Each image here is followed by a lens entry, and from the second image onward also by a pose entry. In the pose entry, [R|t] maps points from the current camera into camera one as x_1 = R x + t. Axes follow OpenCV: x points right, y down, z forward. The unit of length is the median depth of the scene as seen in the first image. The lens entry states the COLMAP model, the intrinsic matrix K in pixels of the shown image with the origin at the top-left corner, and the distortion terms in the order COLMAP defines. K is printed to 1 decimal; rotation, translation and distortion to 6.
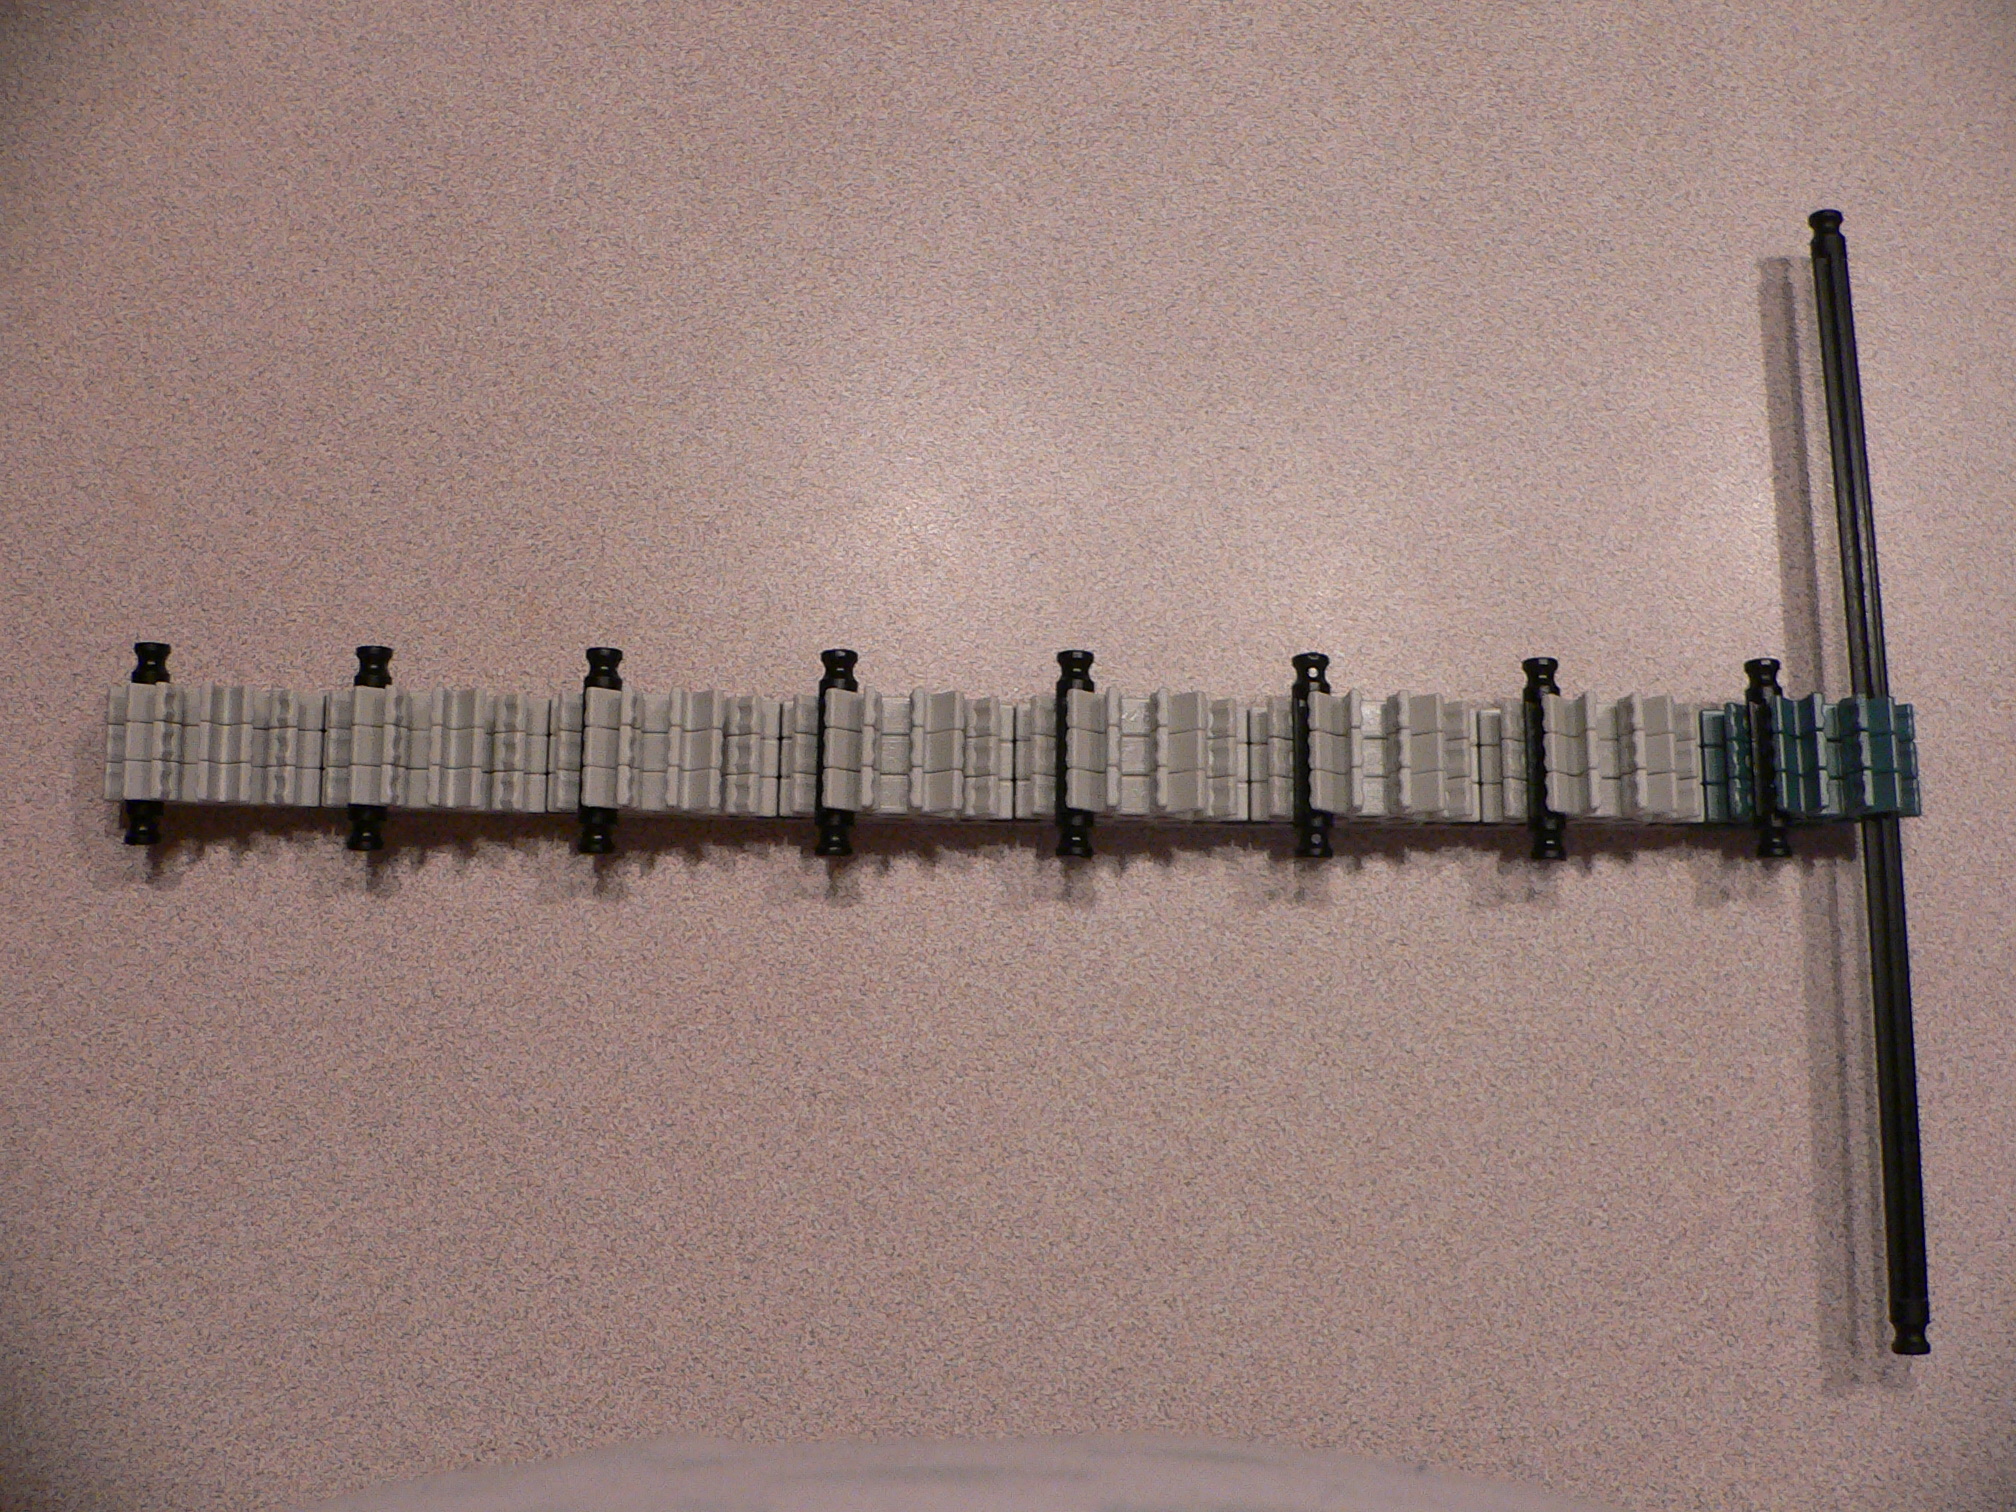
lens RADIAL K [[2076.1, 0, 1050.2], [0, 2076.1, 741.7], [0, 0, 1]] dist [-0.219727, 0.192657]
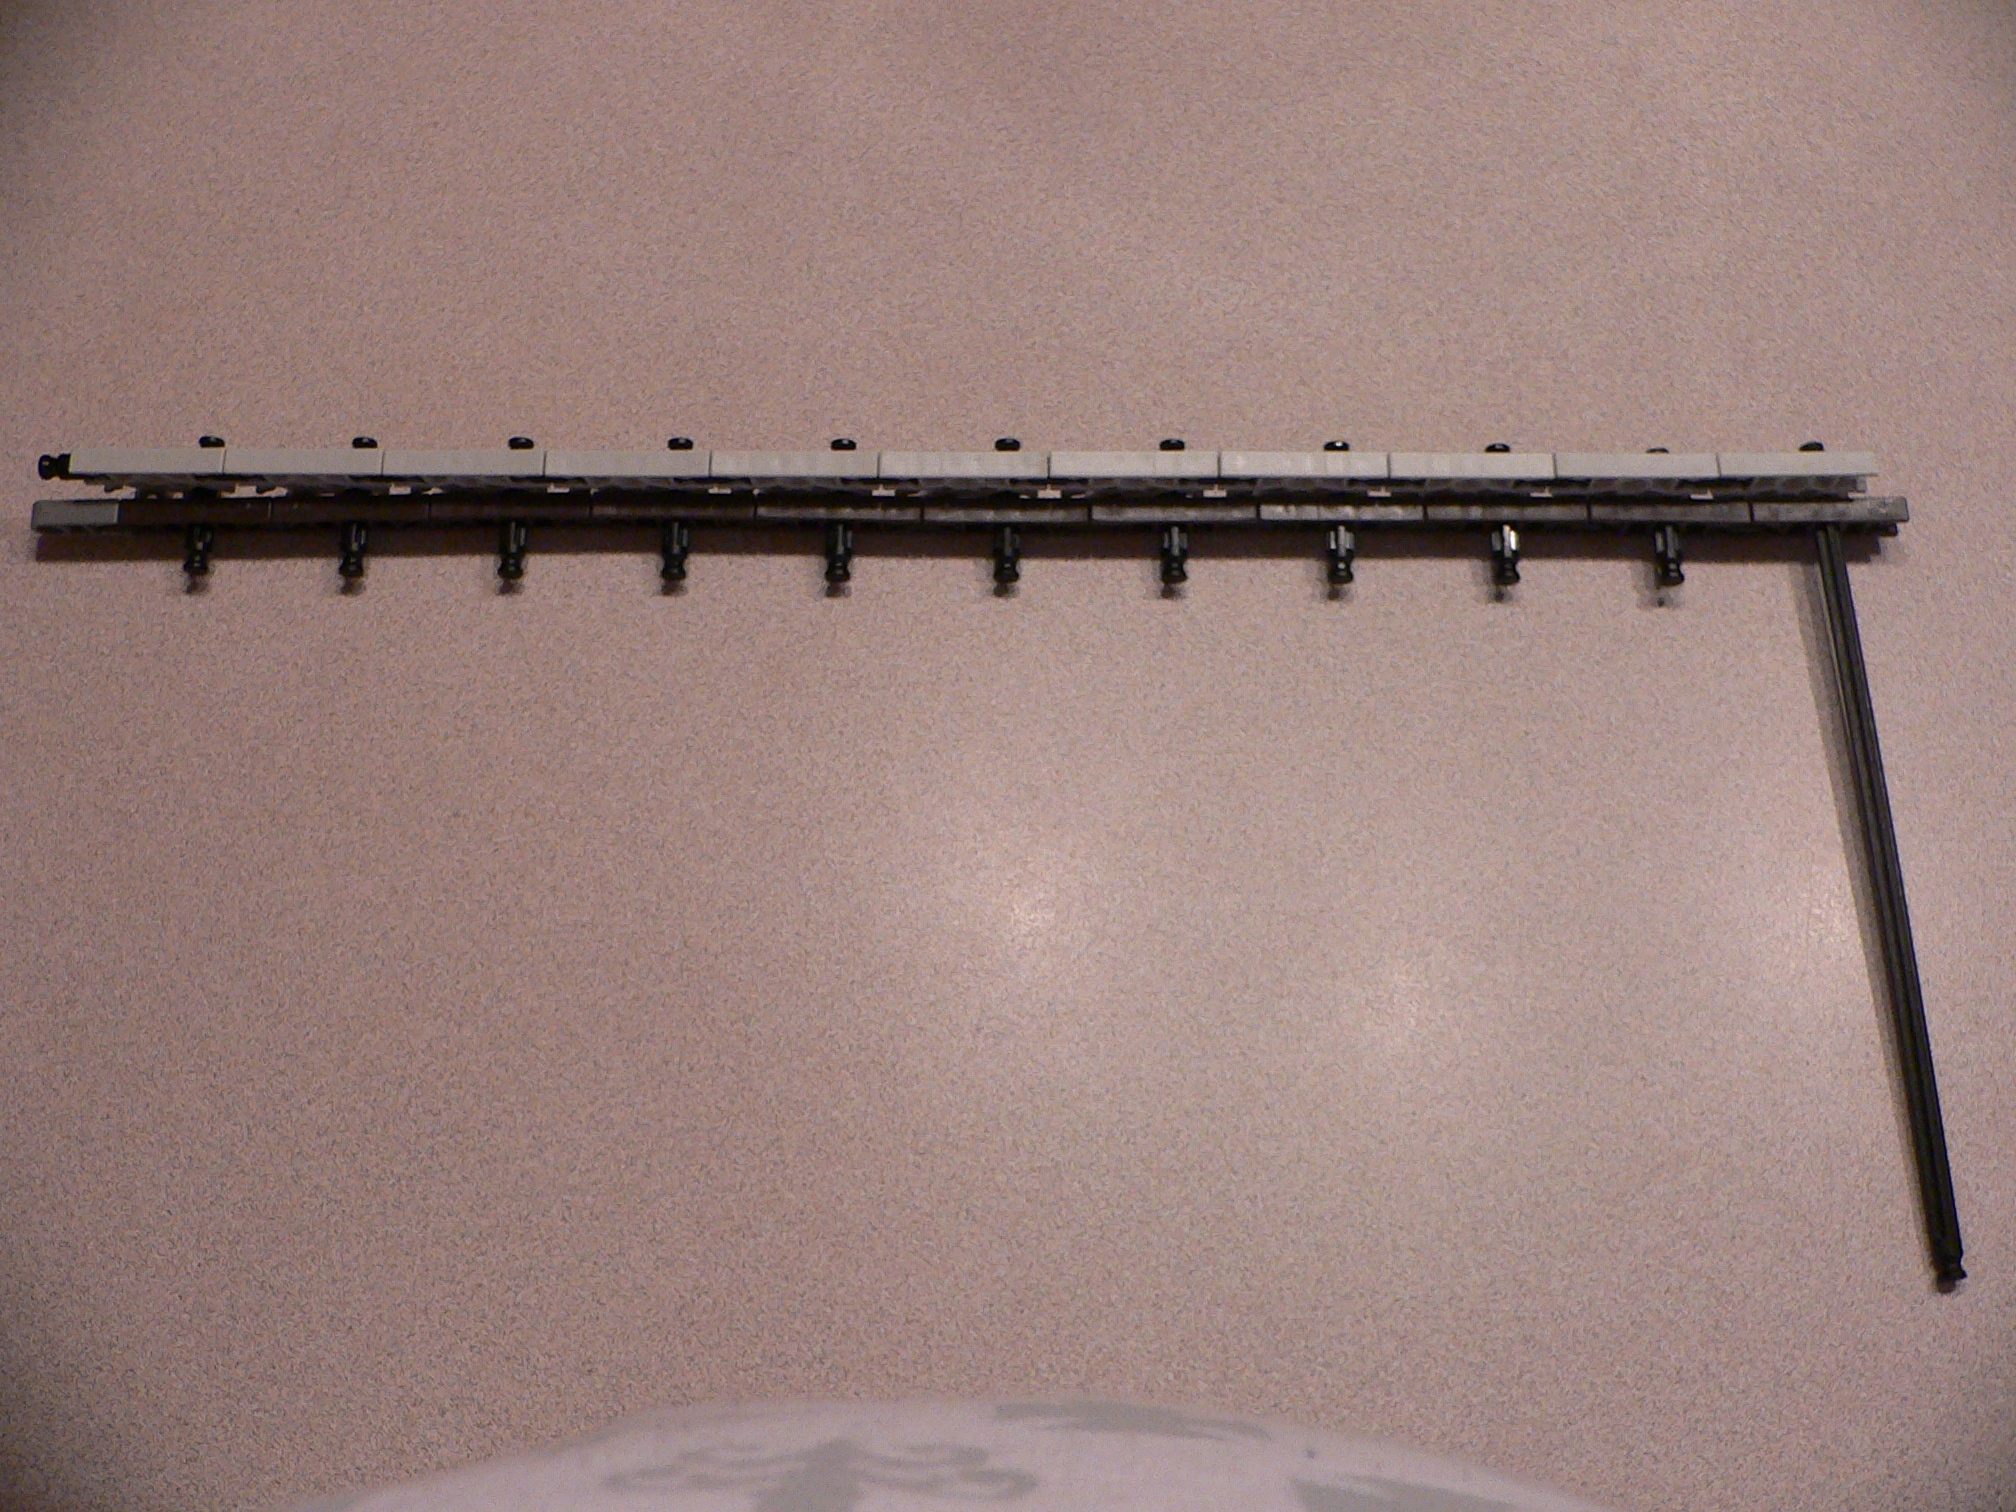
lens RADIAL K [[2089.1, 0, 1047.9], [0, 2089.1, 756.0], [0, 0, 1]] dist [-0.217705, 0.192043]
pose [[0.998567, 0.031992, -0.042902, -0.020361], [-0.041027, 0.972365, -0.229835, 0.296950], [0.034364, 0.231266, 0.972284, -0.297588]]
